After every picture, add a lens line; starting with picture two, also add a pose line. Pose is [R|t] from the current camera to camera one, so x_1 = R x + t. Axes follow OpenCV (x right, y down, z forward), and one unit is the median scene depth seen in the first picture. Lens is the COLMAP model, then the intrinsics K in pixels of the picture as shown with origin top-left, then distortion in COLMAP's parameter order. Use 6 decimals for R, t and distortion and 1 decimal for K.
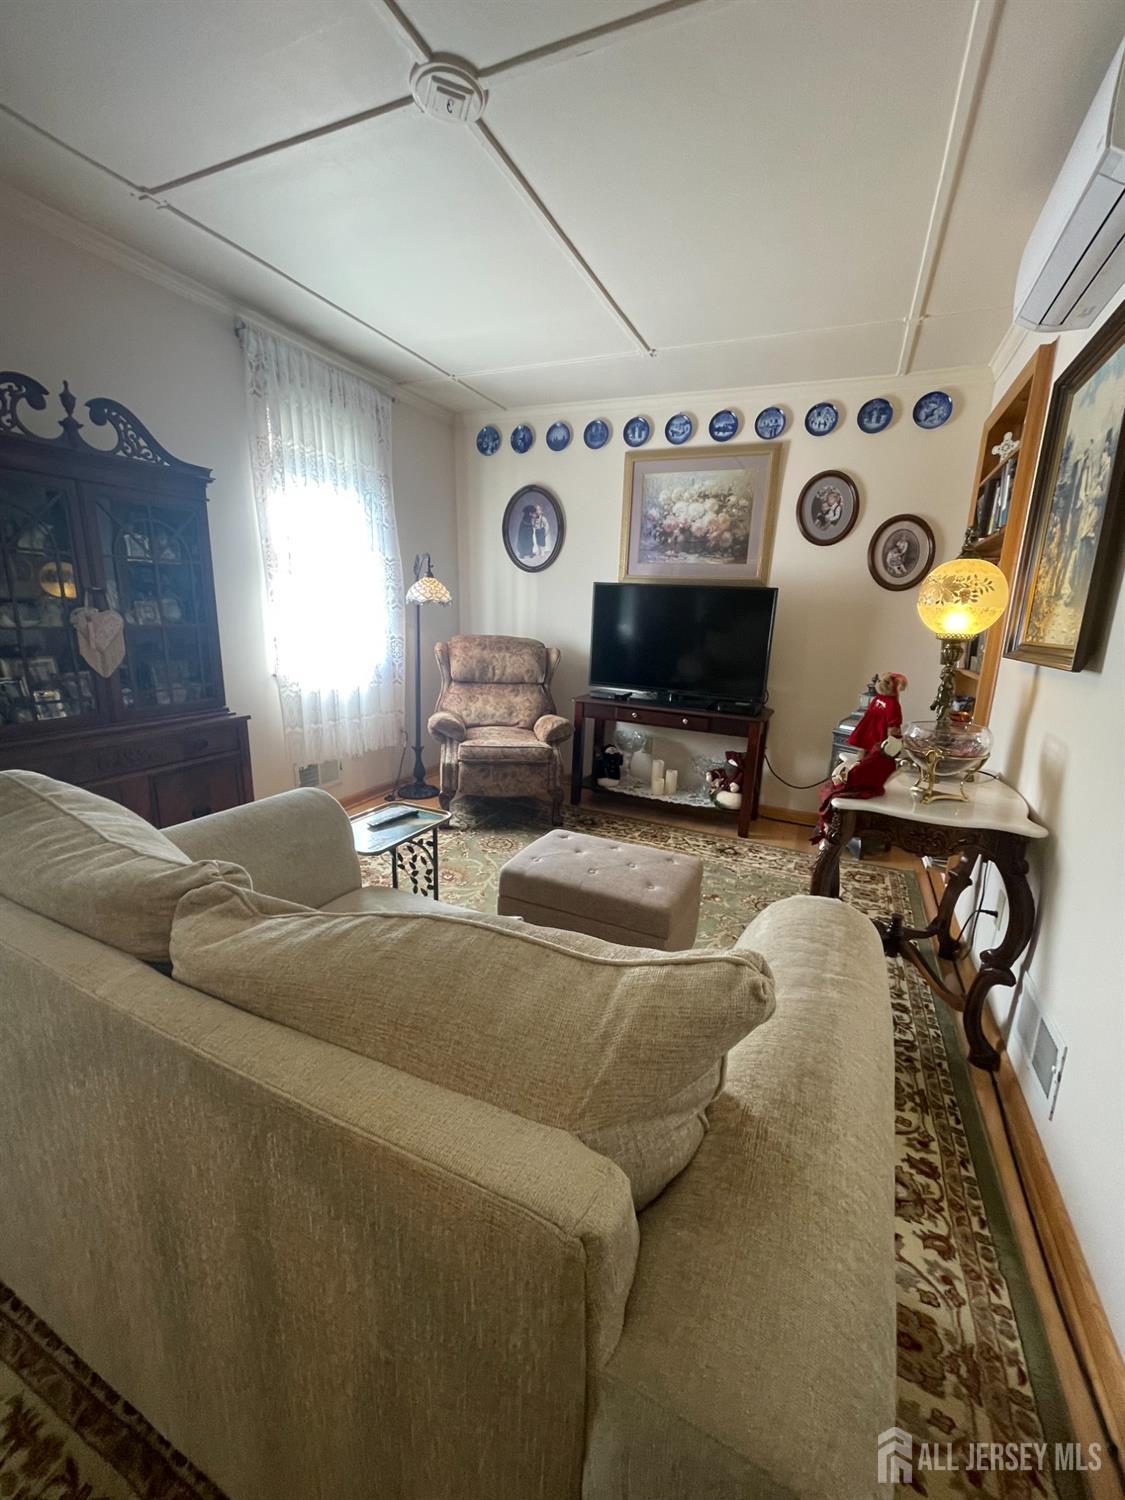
lens RADIAL K [[603.6, 0, 570.1], [0, 603.6, 749.2], [0, 0, 1]] dist [-0.006219, -0.000103]
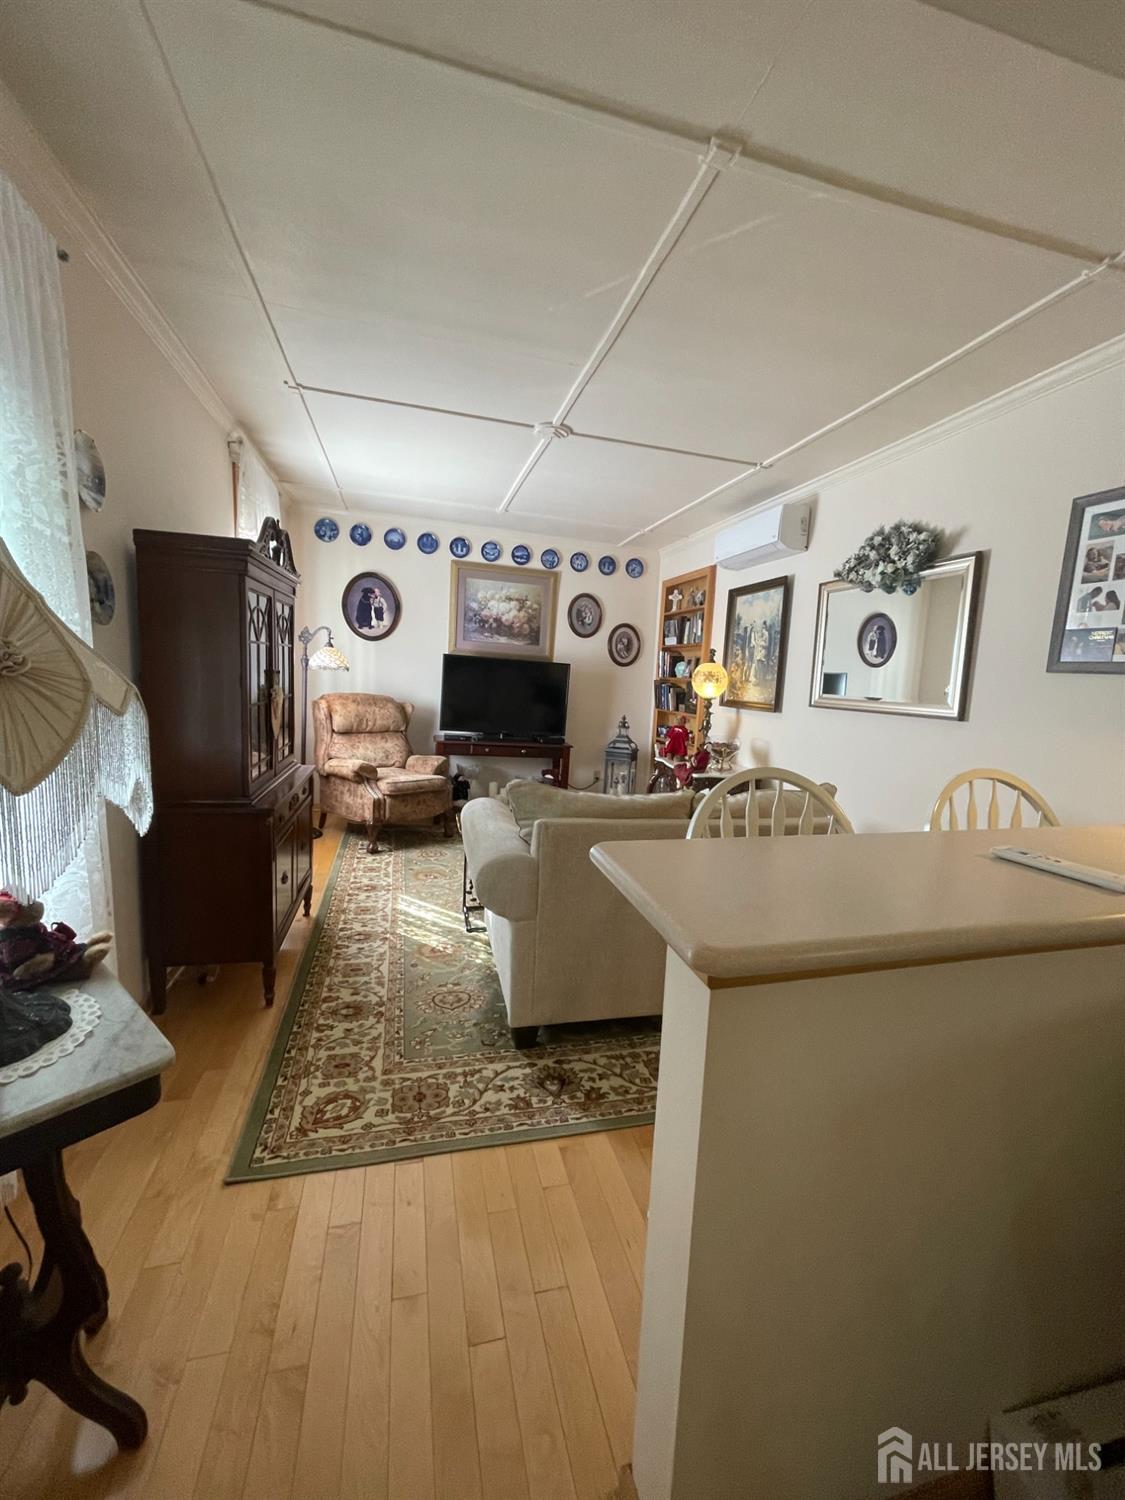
lens RADIAL K [[603.6, 0, 570.1], [0, 603.6, 749.2], [0, 0, 1]] dist [-0.006219, -0.000103]
pose [[0.779446, -0.067027, 0.622873, -0.597415], [0.110900, 0.993320, -0.031887, 0.006982], [-0.616575, 0.093931, 0.781673, -0.201708]]
